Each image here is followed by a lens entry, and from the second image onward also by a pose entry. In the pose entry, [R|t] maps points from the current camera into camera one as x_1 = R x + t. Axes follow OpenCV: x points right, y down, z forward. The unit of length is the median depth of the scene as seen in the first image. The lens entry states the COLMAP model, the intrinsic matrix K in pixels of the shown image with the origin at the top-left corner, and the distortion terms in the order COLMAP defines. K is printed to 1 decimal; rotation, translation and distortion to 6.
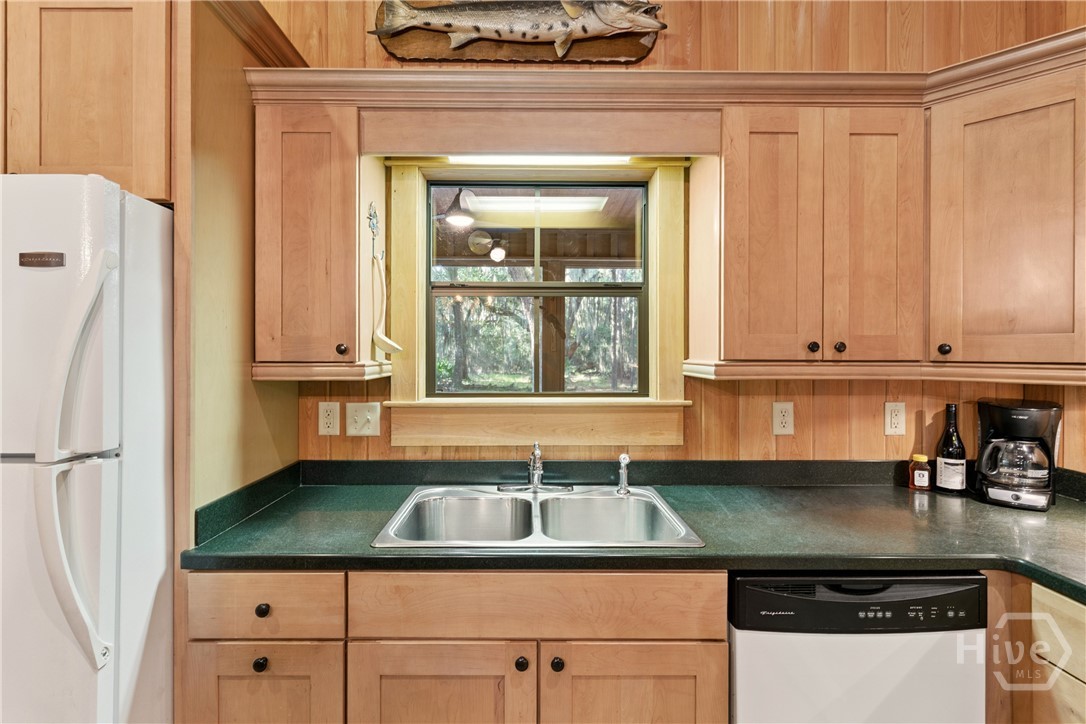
lens RADIAL K [[520.2, 0, 528.6], [0, 520.2, 353.5], [0, 0, 1]] dist [0.001530, -0.000964]
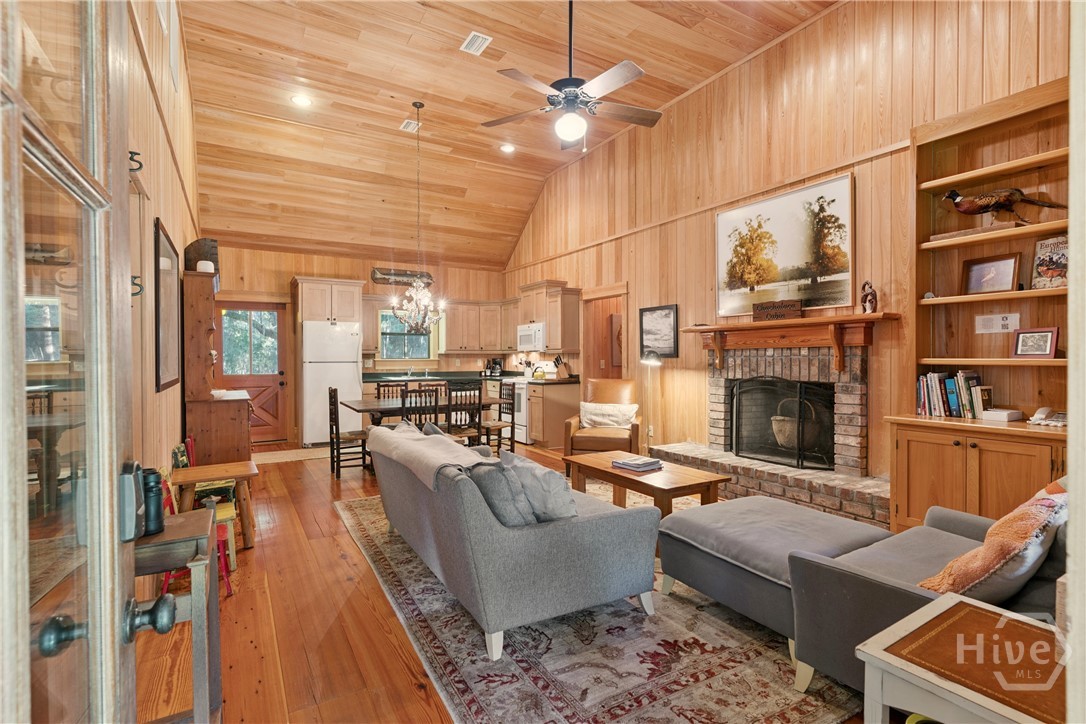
lens RADIAL K [[520.2, 0, 521.9], [0, 520.2, 360.0], [0, 0, 1]] dist [0.001530, -0.000964]
pose [[0.879407, -0.005432, 0.476039, -1.457201], [0.005423, 0.999984, 0.001392, 0.110151], [-0.476039, 0.001358, 0.879423, -3.996423]]
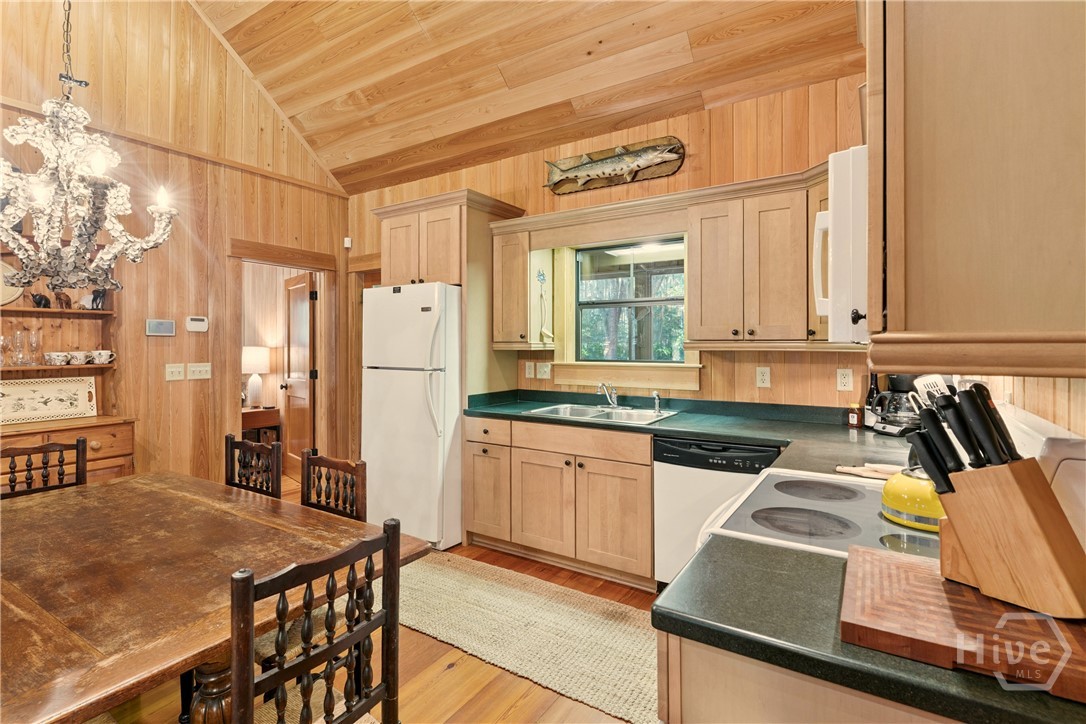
lens RADIAL K [[520.2, 0, 522.5], [0, 520.2, 343.3], [0, 0, 1]] dist [0.001530, -0.000964]
pose [[0.823926, -0.002637, -0.566691, 0.896697], [-0.001122, 0.999980, -0.006285, 0.035106], [0.566696, 0.005814, 0.823906, -0.856346]]
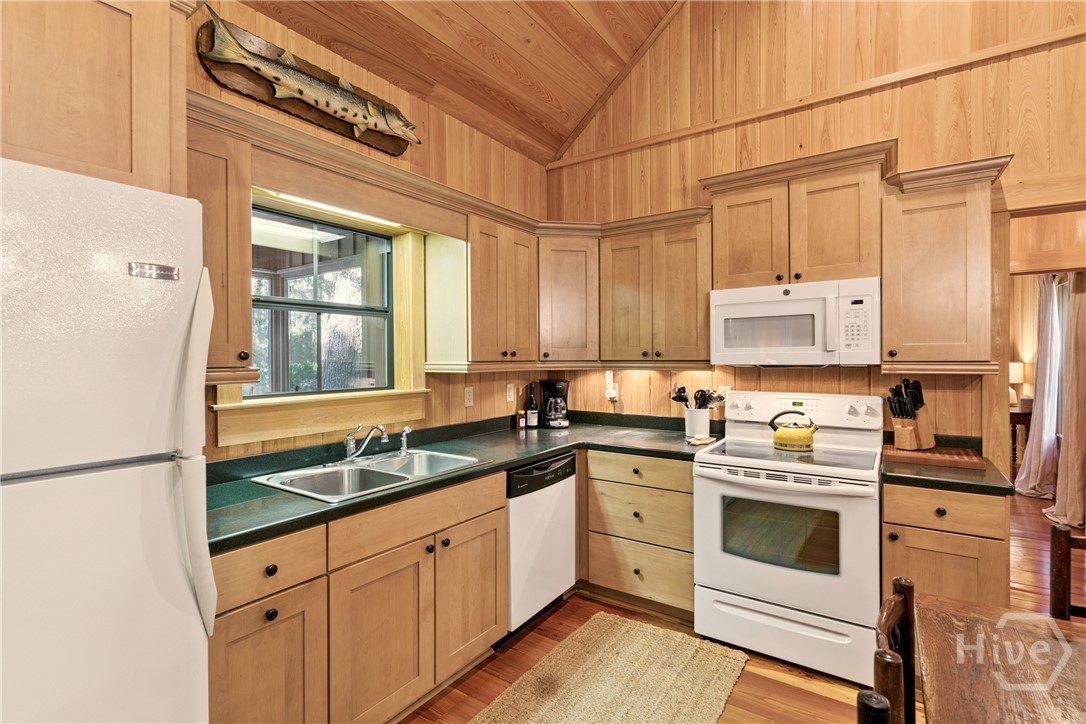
lens RADIAL K [[520.2, 0, 529.7], [0, 520.2, 358.7], [0, 0, 1]] dist [0.001530, -0.000964]
pose [[0.584663, -0.008082, 0.811236, -0.850898], [0.010916, 0.999938, 0.002095, 0.002334], [-0.811203, 0.007631, 0.584715, -0.153067]]
